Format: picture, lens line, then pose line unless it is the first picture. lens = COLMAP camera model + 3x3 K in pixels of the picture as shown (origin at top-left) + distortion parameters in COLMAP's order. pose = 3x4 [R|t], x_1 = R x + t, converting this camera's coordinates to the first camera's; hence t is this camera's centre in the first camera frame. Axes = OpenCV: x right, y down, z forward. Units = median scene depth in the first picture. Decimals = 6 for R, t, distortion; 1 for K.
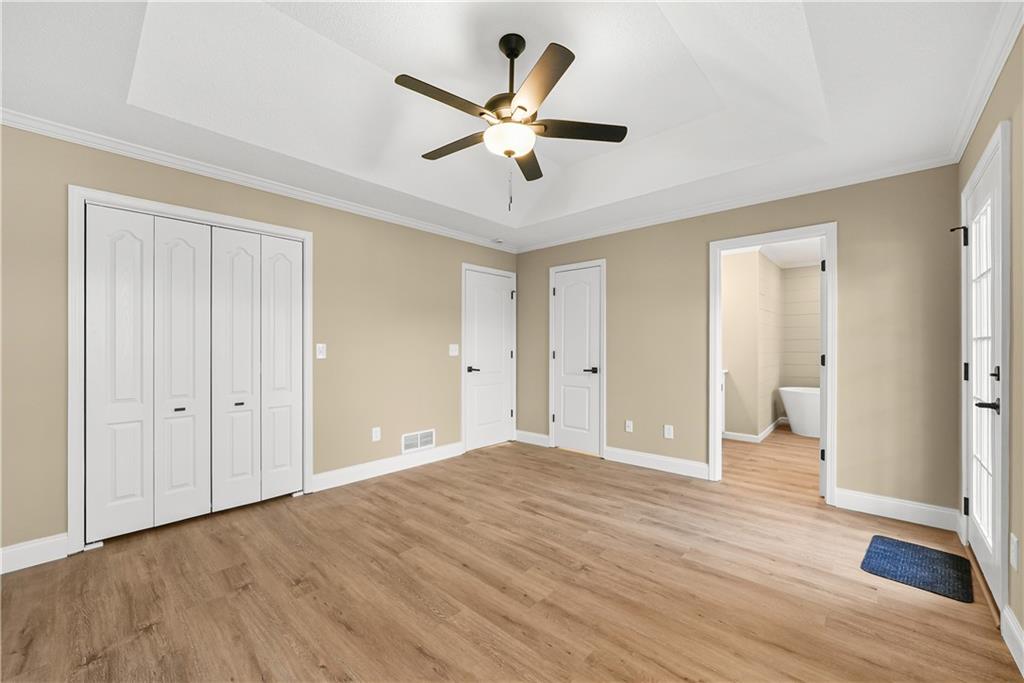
lens RADIAL K [[400.2, 0, 511.9], [0, 400.2, 343.0], [0, 0, 1]] dist [0.000560, 0.000046]
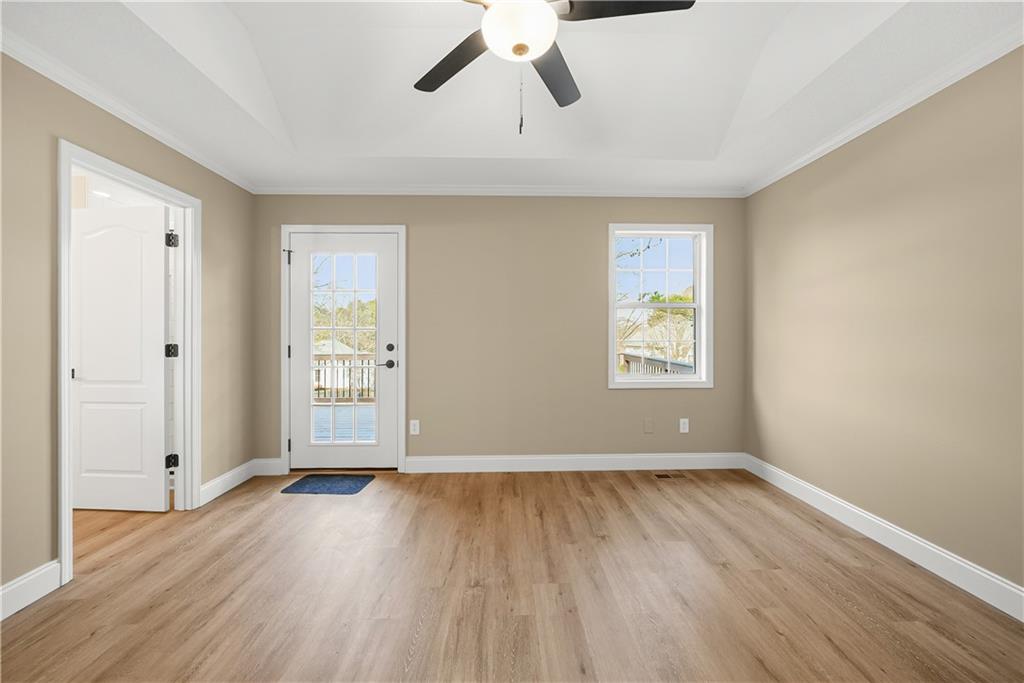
lens RADIAL K [[400.2, 0, 509.0], [0, 400.2, 337.6], [0, 0, 1]] dist [0.000560, 0.000046]
pose [[-0.688518, -0.002543, 0.725215, -0.470036], [-0.001847, 0.999997, 0.001752, 0.010554], [-0.725217, -0.000133, -0.688521, 1.424170]]
